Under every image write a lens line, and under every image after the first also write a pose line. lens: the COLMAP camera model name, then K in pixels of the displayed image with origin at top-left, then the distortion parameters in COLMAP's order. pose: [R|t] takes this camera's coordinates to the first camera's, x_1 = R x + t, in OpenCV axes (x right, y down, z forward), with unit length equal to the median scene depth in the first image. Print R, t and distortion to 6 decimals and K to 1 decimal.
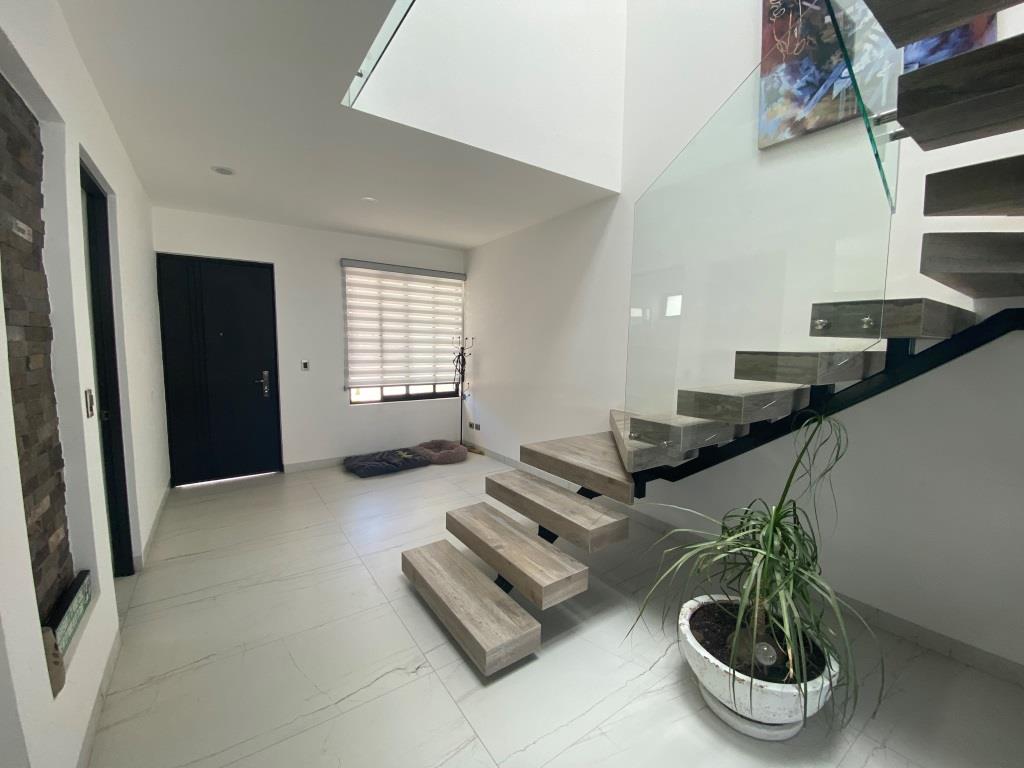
lens RADIAL K [[417.3, 0, 508.4], [0, 417.3, 380.1], [0, 0, 1]] dist [-0.003602, -0.002408]
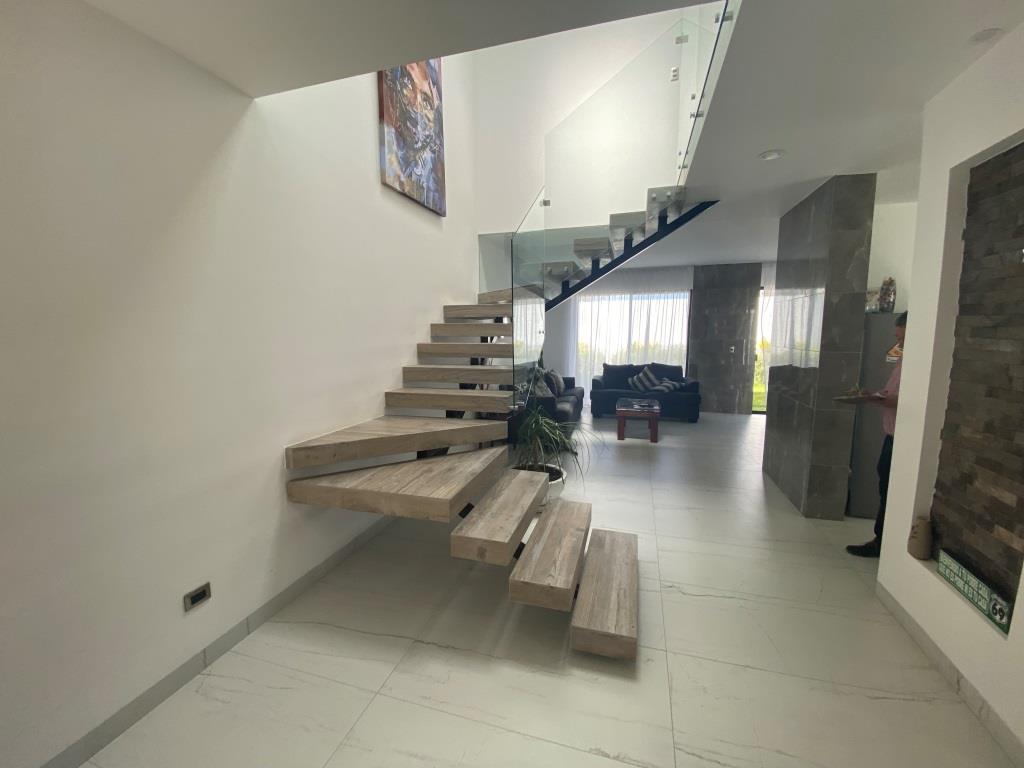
lens RADIAL K [[417.3, 0, 507.9], [0, 417.3, 384.8], [0, 0, 1]] dist [-0.003602, -0.002408]
pose [[-0.617611, -0.106109, 0.779293, -0.697068], [0.080199, 0.977195, 0.196616, -0.195923], [-0.782384, 0.183931, -0.595016, 1.675609]]
